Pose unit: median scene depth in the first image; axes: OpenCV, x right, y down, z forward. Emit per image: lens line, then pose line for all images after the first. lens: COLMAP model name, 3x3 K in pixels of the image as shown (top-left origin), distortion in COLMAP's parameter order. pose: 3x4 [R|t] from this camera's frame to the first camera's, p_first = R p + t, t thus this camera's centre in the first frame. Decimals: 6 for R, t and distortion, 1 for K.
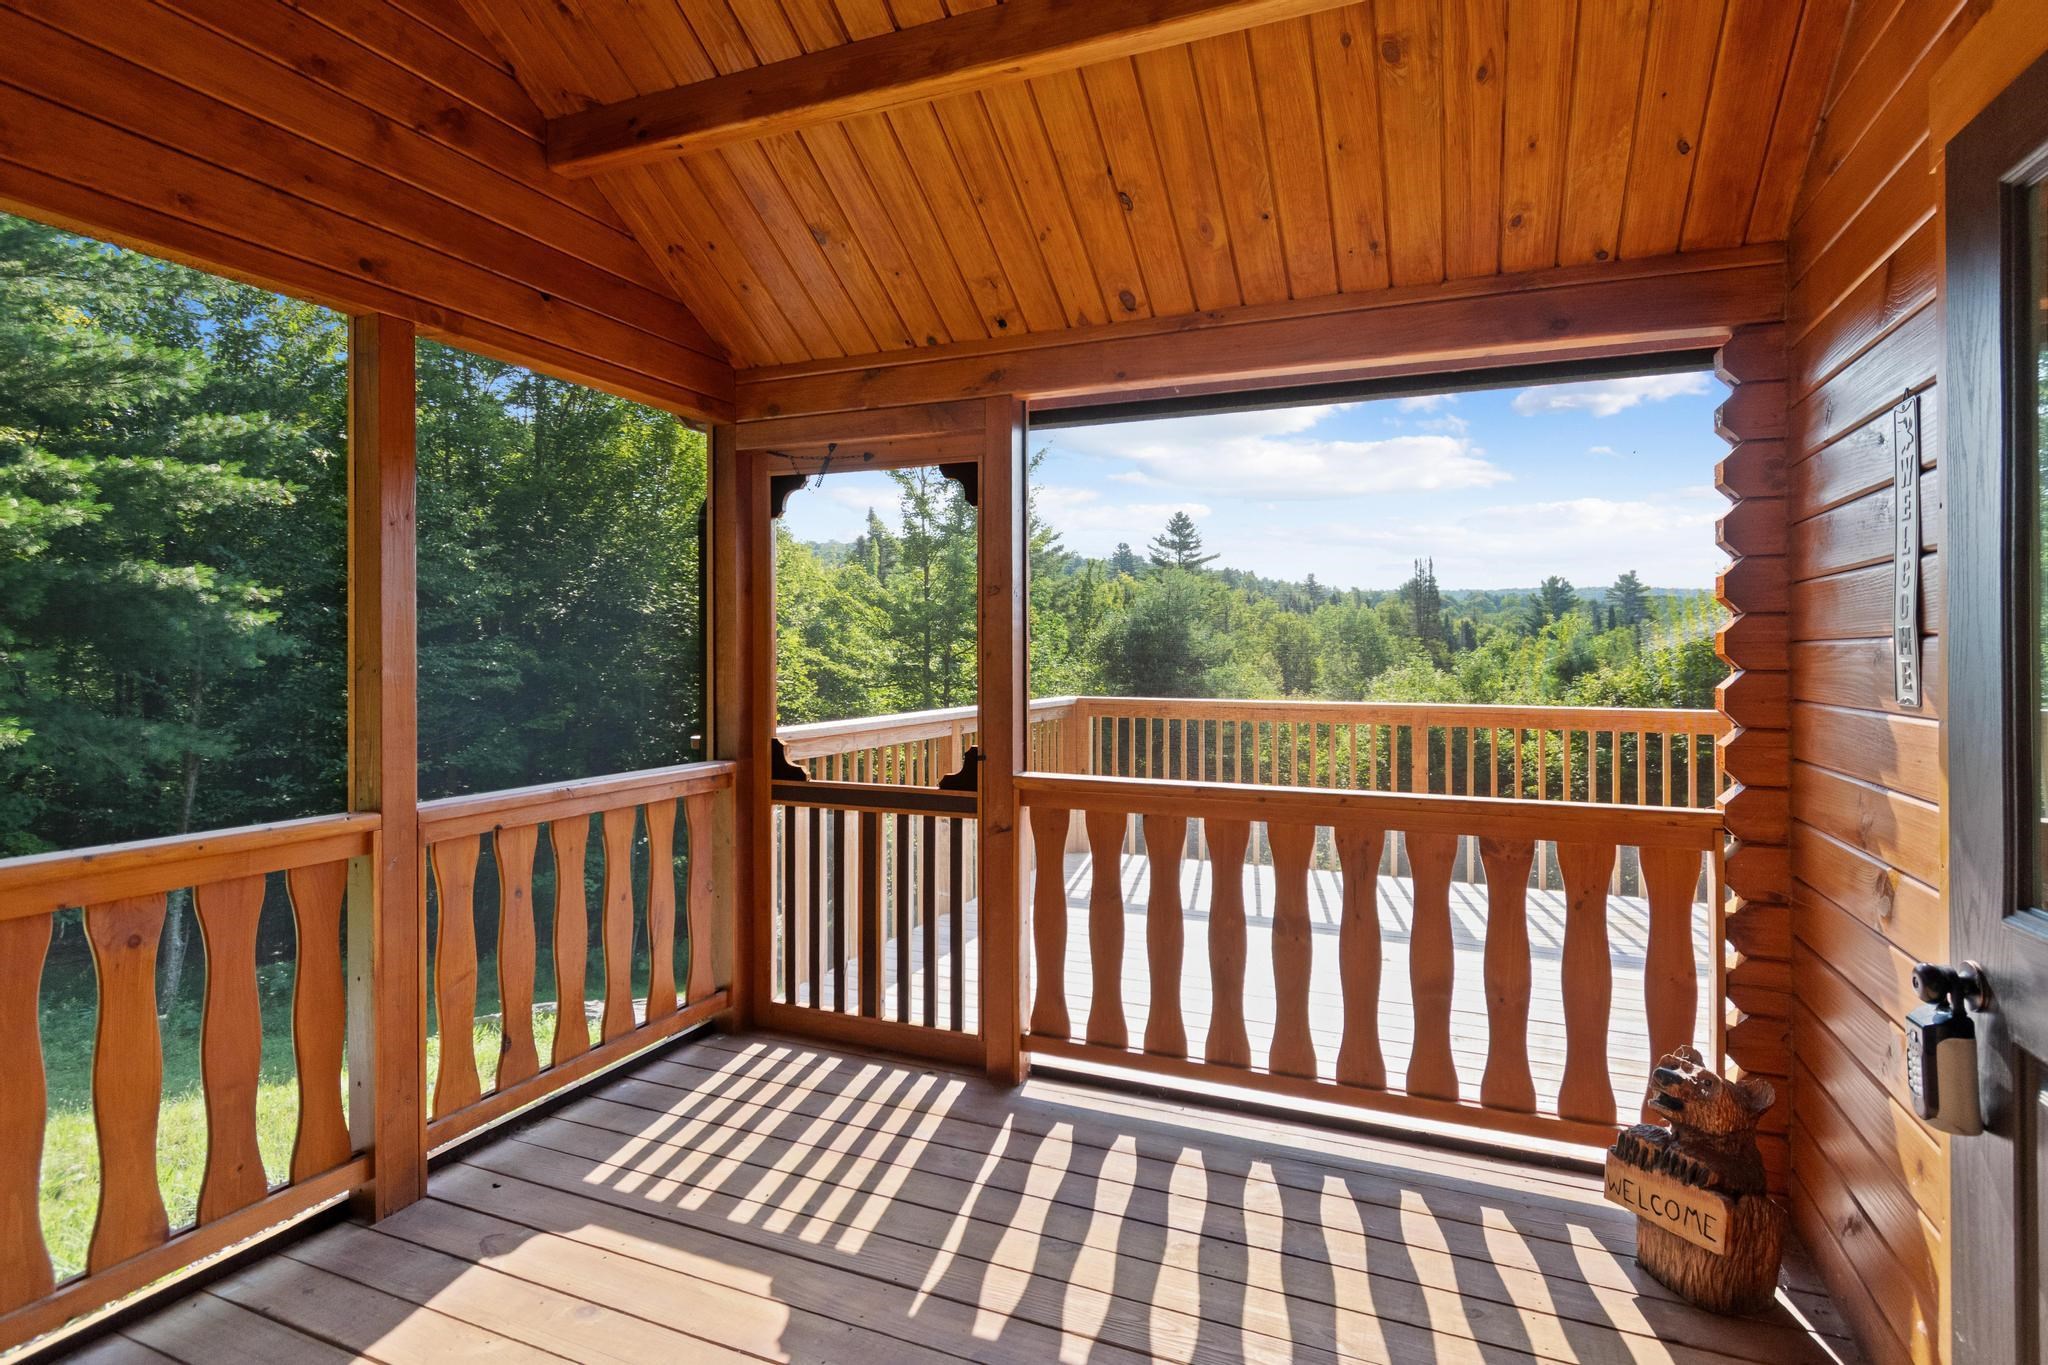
lens RADIAL K [[1030.0, 0, 1022.6], [0, 1030.0, 650.6], [0, 0, 1]] dist [-0.000855, -0.000289]
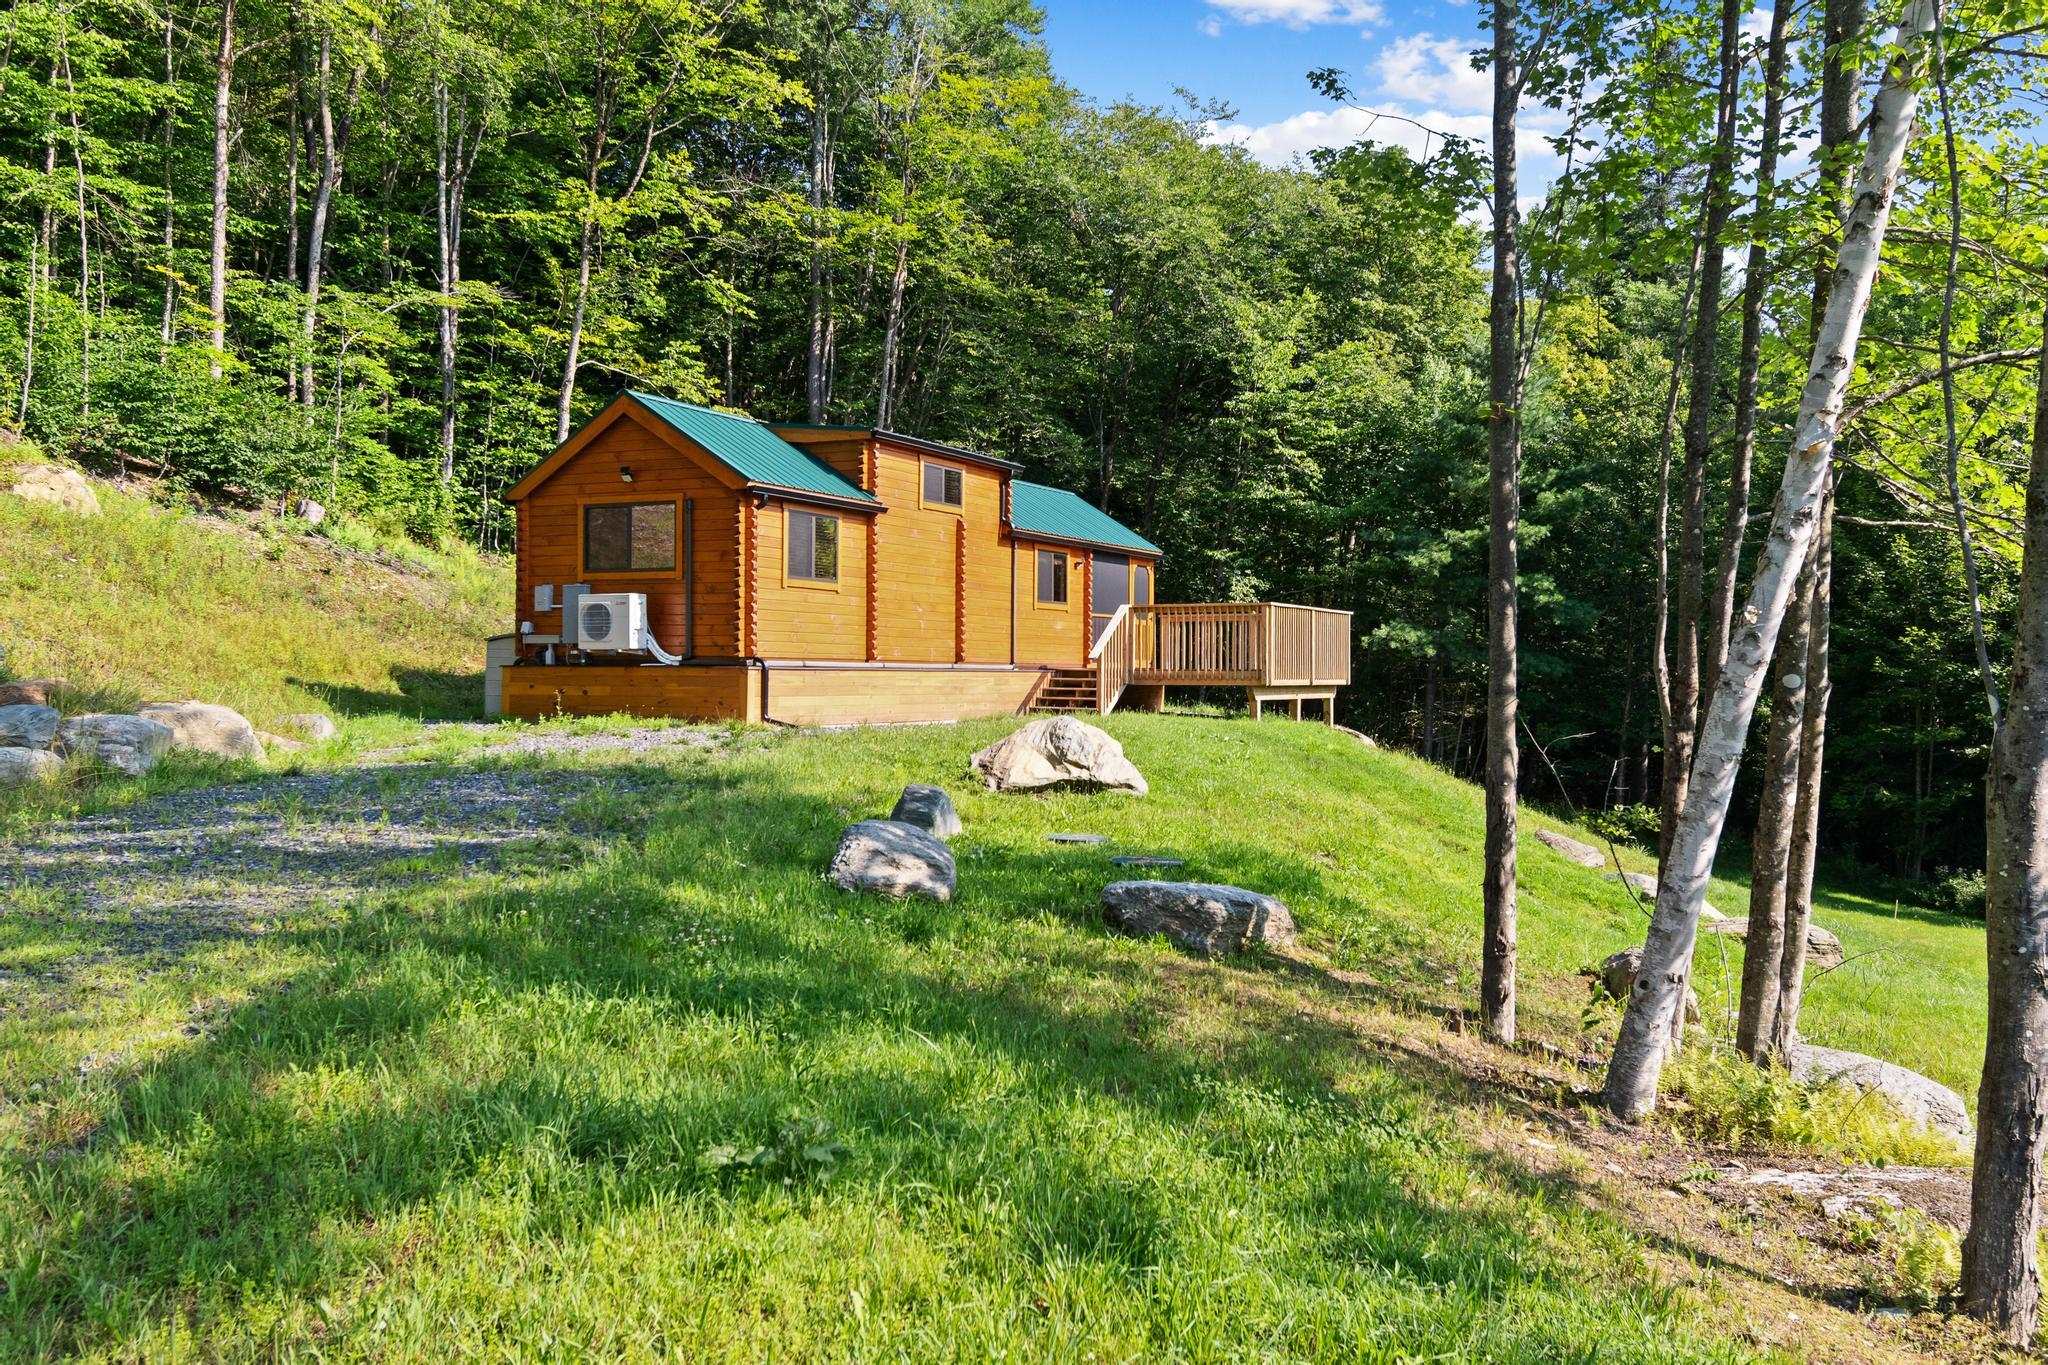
lens RADIAL K [[1794.7, 0, 1031.3], [0, 1794.7, 674.4], [0, 0, 1]] dist [-0.003855, 0.003123]
pose [[-0.060203, 0.002680, -0.998183, 0.428348], [0.001068, 0.999996, 0.002621, 0.016152], [0.998186, -0.000909, -0.060206, 0.042154]]
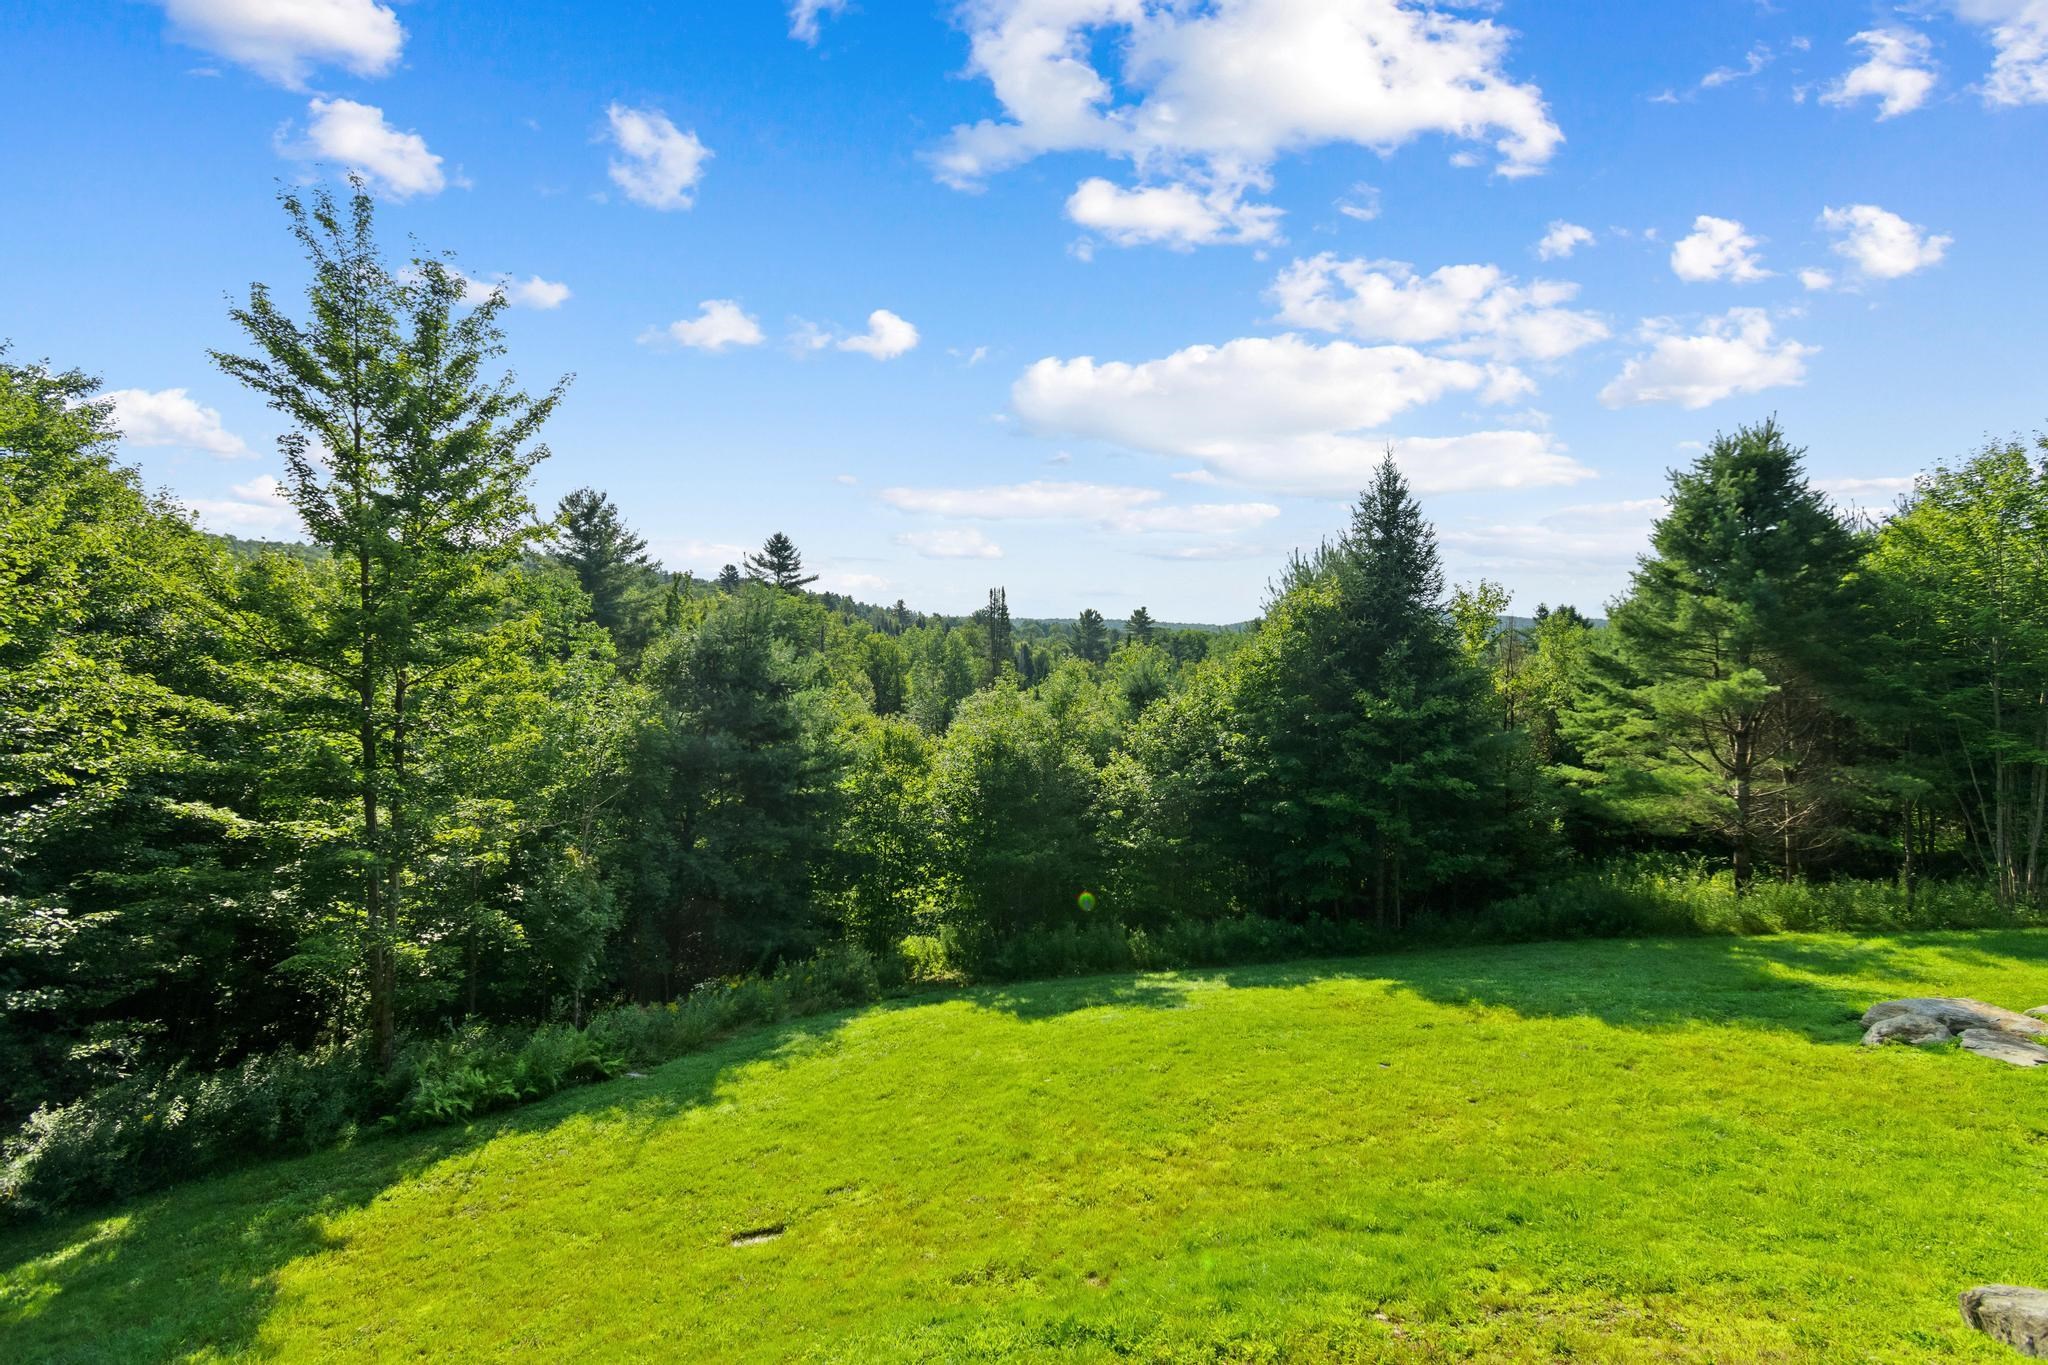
lens RADIAL K [[901.4, 0, 1025.7], [0, 901.4, 675.3], [0, 0, 1]] dist [0.005954, -0.001029]
pose [[0.916351, 0.004867, 0.400345, 0.021180], [-0.009104, 0.999921, 0.008683, -0.003082], [-0.400271, -0.011601, 0.916323, 0.080189]]
